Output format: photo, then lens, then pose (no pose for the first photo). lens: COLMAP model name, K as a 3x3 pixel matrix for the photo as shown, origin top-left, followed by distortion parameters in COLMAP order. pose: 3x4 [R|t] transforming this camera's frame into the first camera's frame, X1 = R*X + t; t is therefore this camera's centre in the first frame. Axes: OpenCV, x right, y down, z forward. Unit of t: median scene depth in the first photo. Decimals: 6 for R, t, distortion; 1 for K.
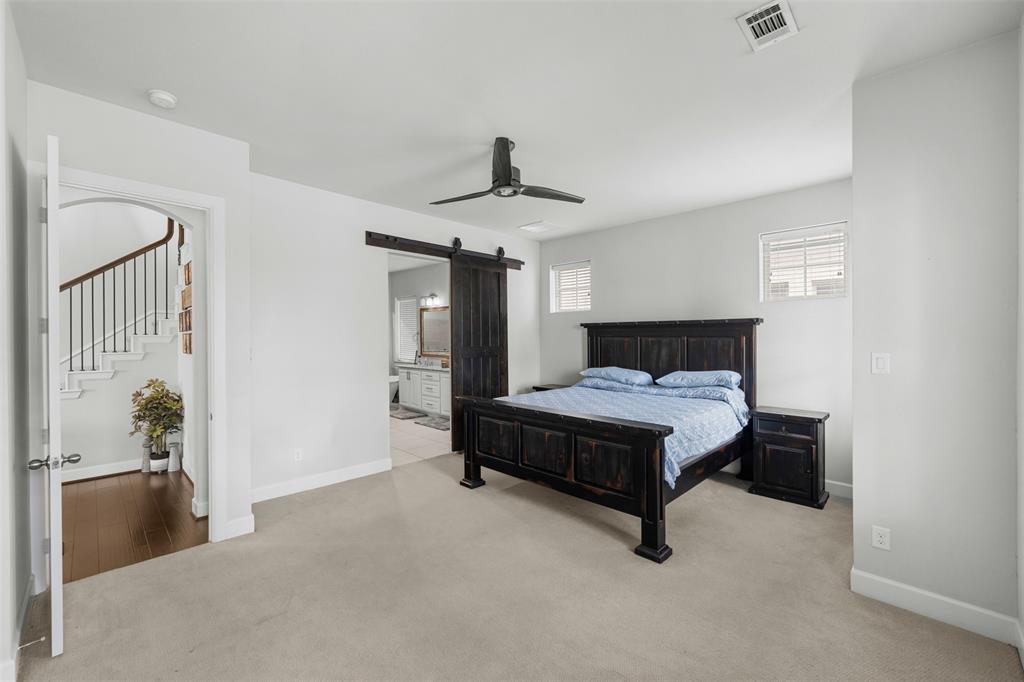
lens RADIAL K [[419.0, 0, 509.1], [0, 419.0, 342.6], [0, 0, 1]] dist [0.017616, 0.000219]
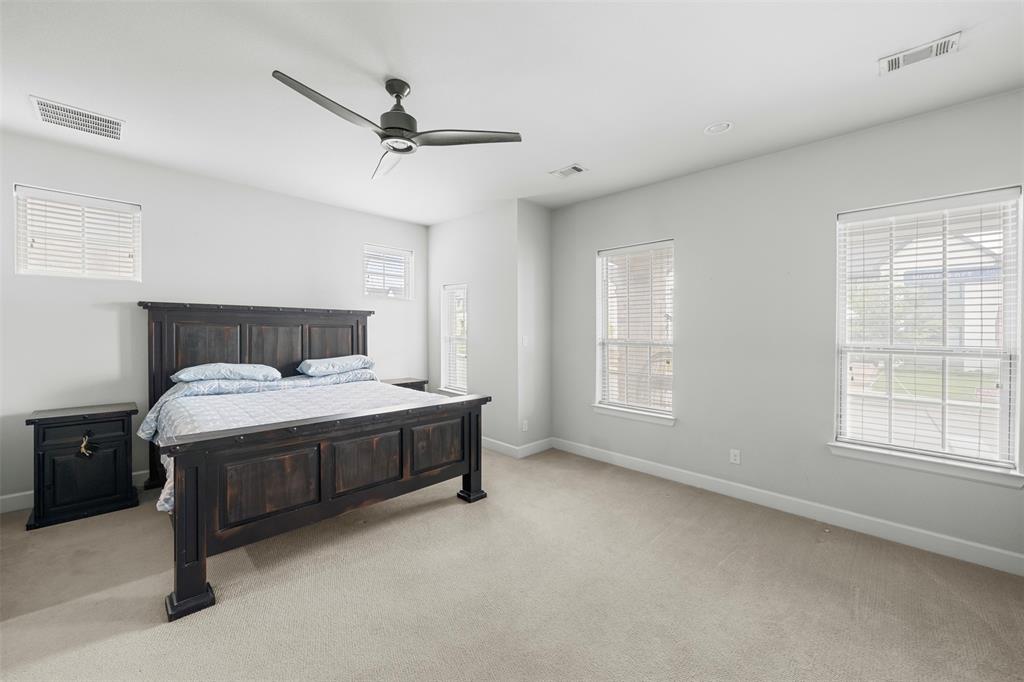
lens RADIAL K [[393.0, 0, 510.8], [0, 393.0, 325.0], [0, 0, 1]] dist [0.022749, 0.000137]
pose [[0.019041, 0.008198, 0.999785, -0.655487], [0.000317, 0.999966, -0.008206, -0.007431], [-0.999819, 0.000473, 0.019038, 0.660566]]
